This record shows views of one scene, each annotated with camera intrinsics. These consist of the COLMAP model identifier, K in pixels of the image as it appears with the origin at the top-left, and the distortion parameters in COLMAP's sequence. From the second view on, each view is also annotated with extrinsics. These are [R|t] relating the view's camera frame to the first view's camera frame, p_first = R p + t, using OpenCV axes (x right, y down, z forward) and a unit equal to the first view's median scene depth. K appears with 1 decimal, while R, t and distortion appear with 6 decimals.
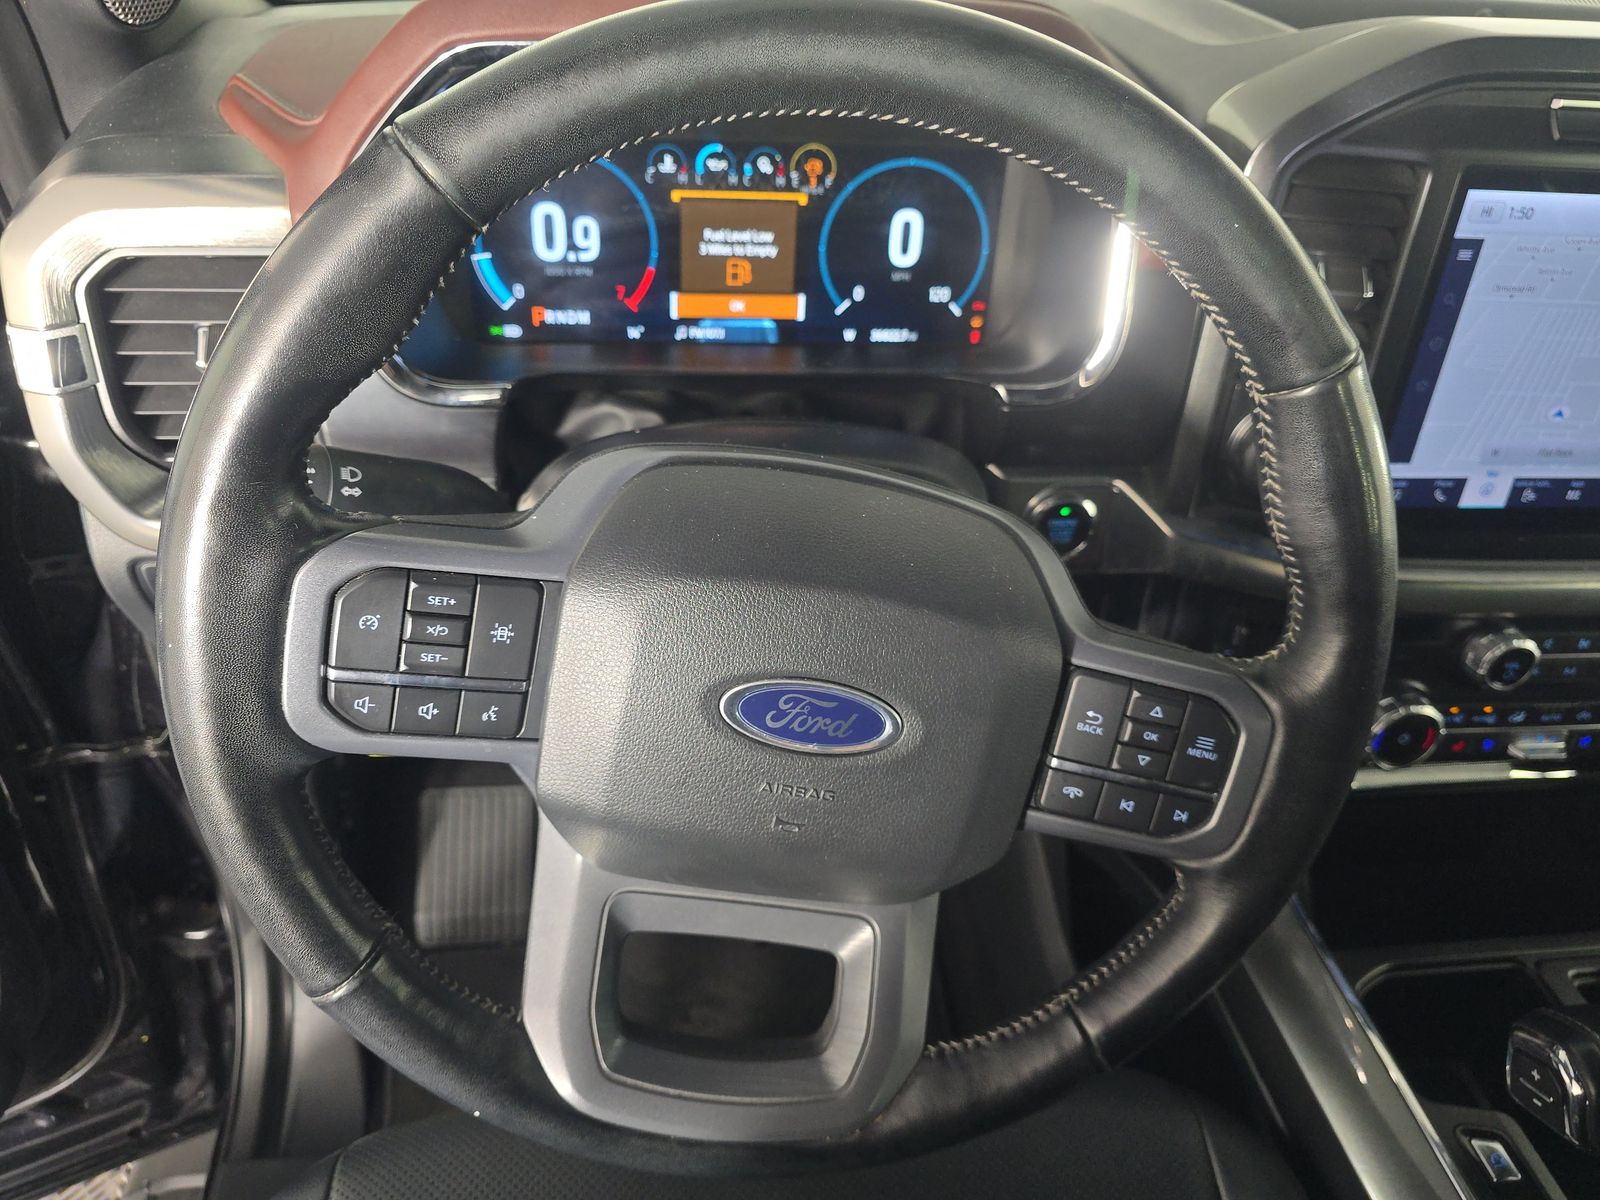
lens RADIAL K [[1117.6, 0, 796.5], [0, 1117.6, 608.8], [0, 0, 1]] dist [0.033788, -0.041328]
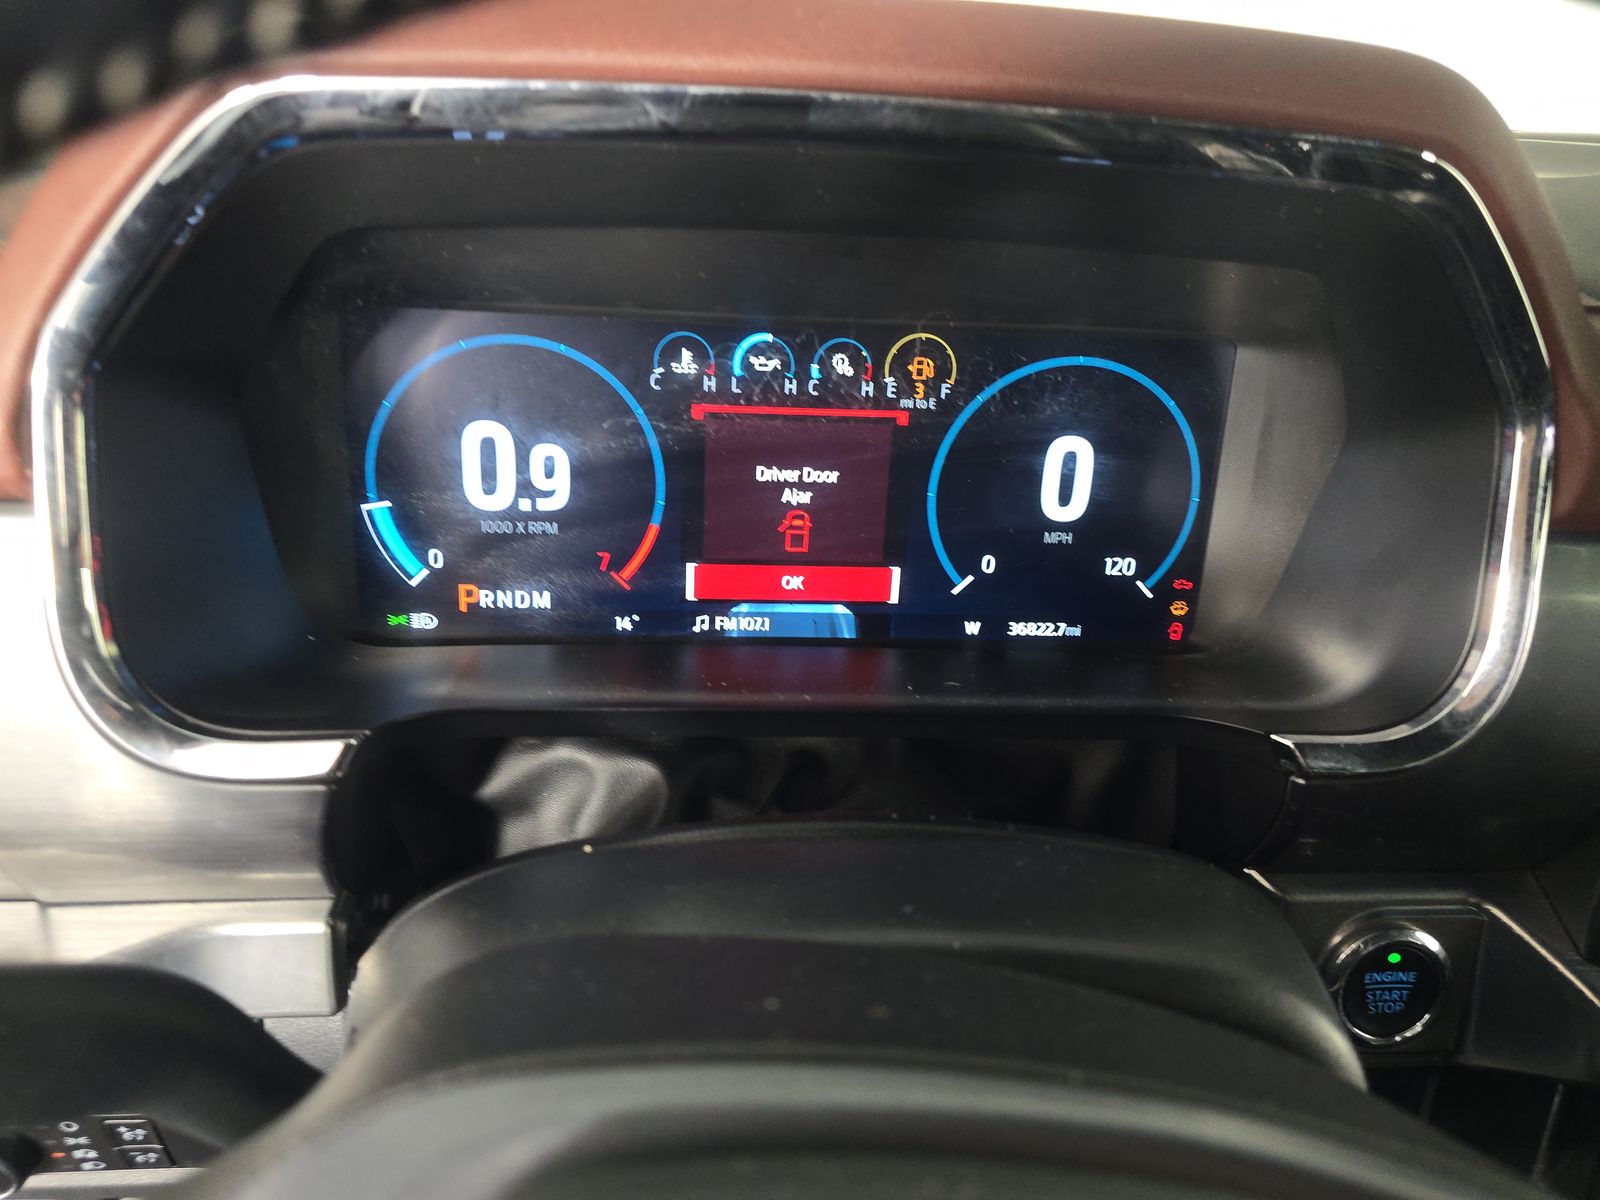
lens RADIAL K [[1103.8, 0, 793.4], [0, 1103.8, 615.8], [0, 0, 1]] dist [0.043011, -0.041169]
pose [[0.999357, 0.008312, -0.034867, -0.037392], [-0.015536, 0.977060, -0.212395, -0.148017], [0.032302, 0.212800, 0.976562, 0.492747]]
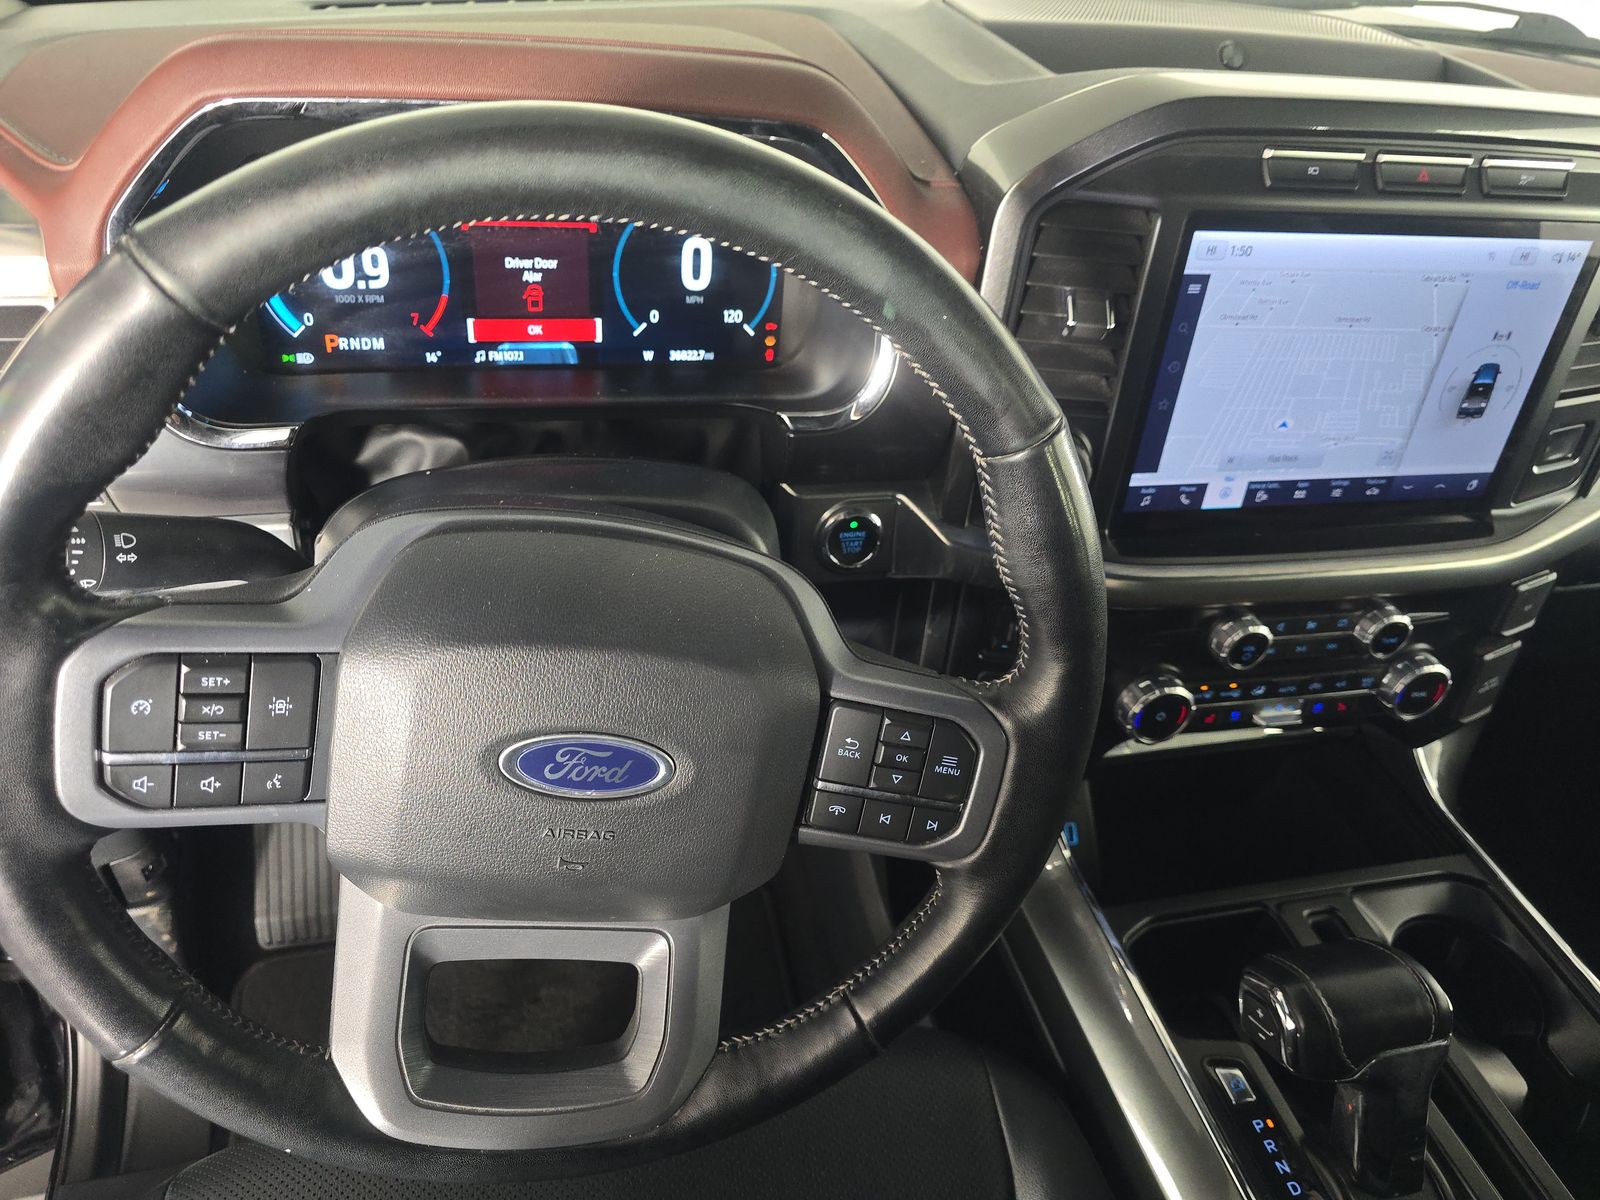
lens RADIAL K [[1103.8, 0, 793.4], [0, 1103.8, 615.8], [0, 0, 1]] dist [0.043011, -0.041169]
pose [[0.991898, -0.041304, 0.120139, 0.058513], [0.035339, 0.998054, 0.051368, -0.064216], [-0.122026, -0.046707, 0.991427, -0.053426]]
